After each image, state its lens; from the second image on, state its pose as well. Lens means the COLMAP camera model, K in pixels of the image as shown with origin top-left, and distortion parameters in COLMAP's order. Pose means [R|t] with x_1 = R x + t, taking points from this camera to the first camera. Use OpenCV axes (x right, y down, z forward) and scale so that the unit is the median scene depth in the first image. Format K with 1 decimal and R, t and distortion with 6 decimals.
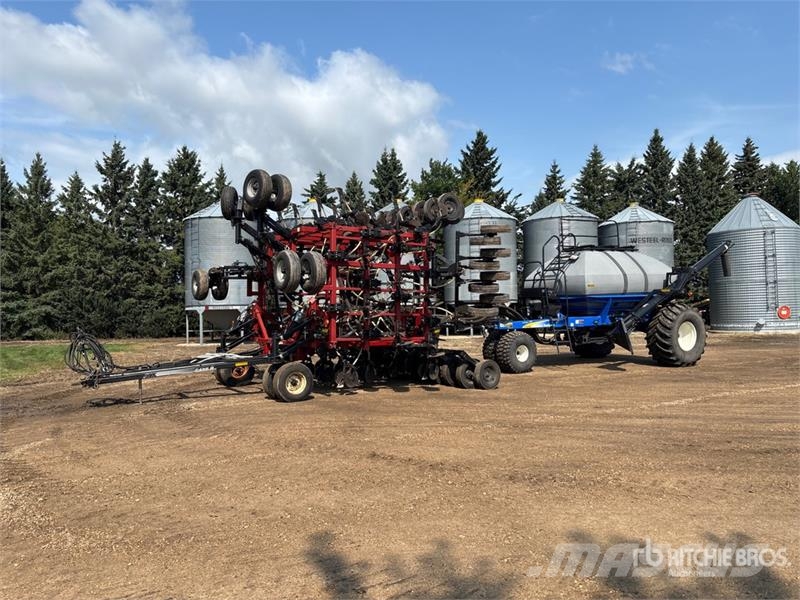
lens RADIAL K [[595.3, 0, 384.9], [0, 595.3, 301.0], [0, 0, 1]] dist [0.035776, -0.046458]
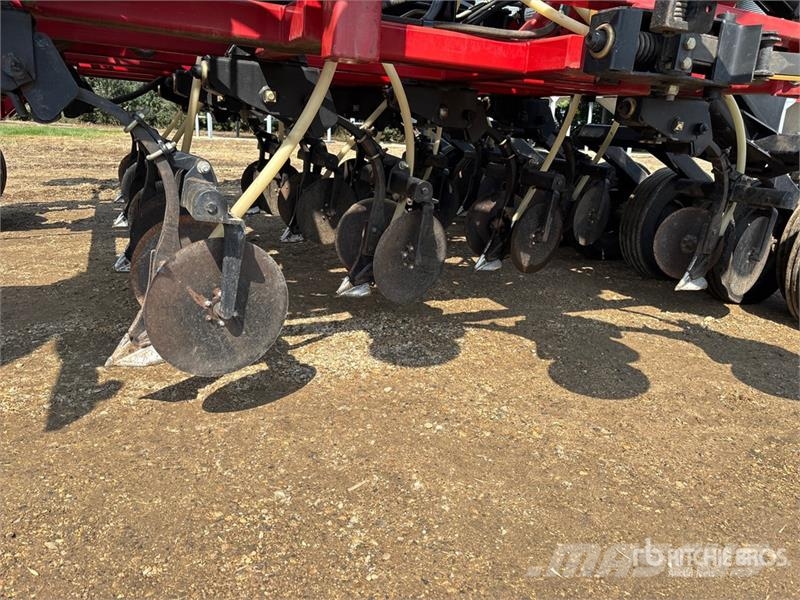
lens RADIAL K [[600.1, 0, 402.5], [0, 600.1, 302.7], [0, 0, 1]] dist [0.063161, -0.072044]
pose [[0.988684, 0.092140, -0.118383, -0.001423], [-0.053565, 0.953954, 0.295130, 0.026169], [0.140125, -0.285449, 0.948095, 0.255052]]
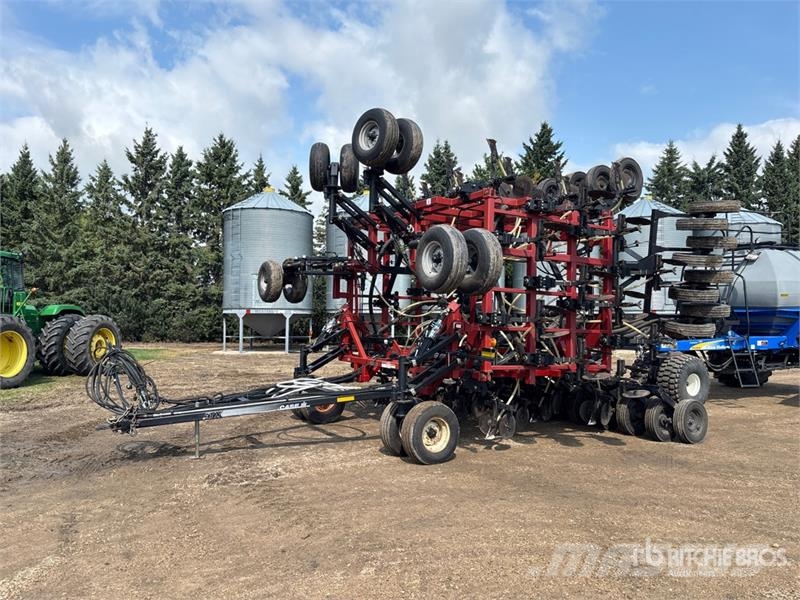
lens RADIAL K [[598.4, 0, 384.6], [0, 598.4, 307.8], [0, 0, 1]] dist [0.011461, -0.005750]
pose [[0.999137, 0.024219, -0.033752, -0.049848], [-0.024184, 0.999706, 0.001435, 0.000269], [0.033777, -0.000618, 0.999429, 0.094143]]
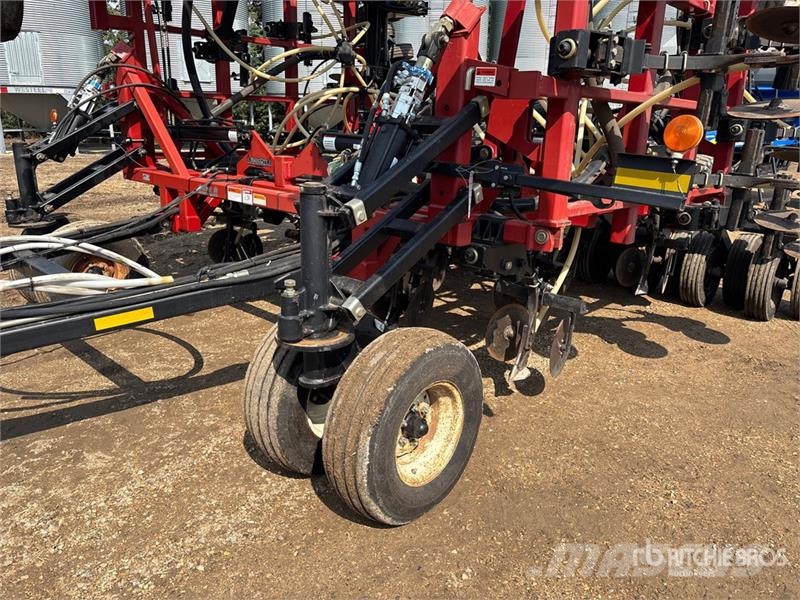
lens RADIAL K [[600.1, 0, 402.5], [0, 600.1, 302.7], [0, 0, 1]] dist [0.063161, -0.072044]
pose [[0.968010, -0.042802, 0.247235, -0.055743], [-0.037037, 0.950175, 0.309510, 0.008194], [-0.248165, -0.308766, 0.918193, 0.221347]]
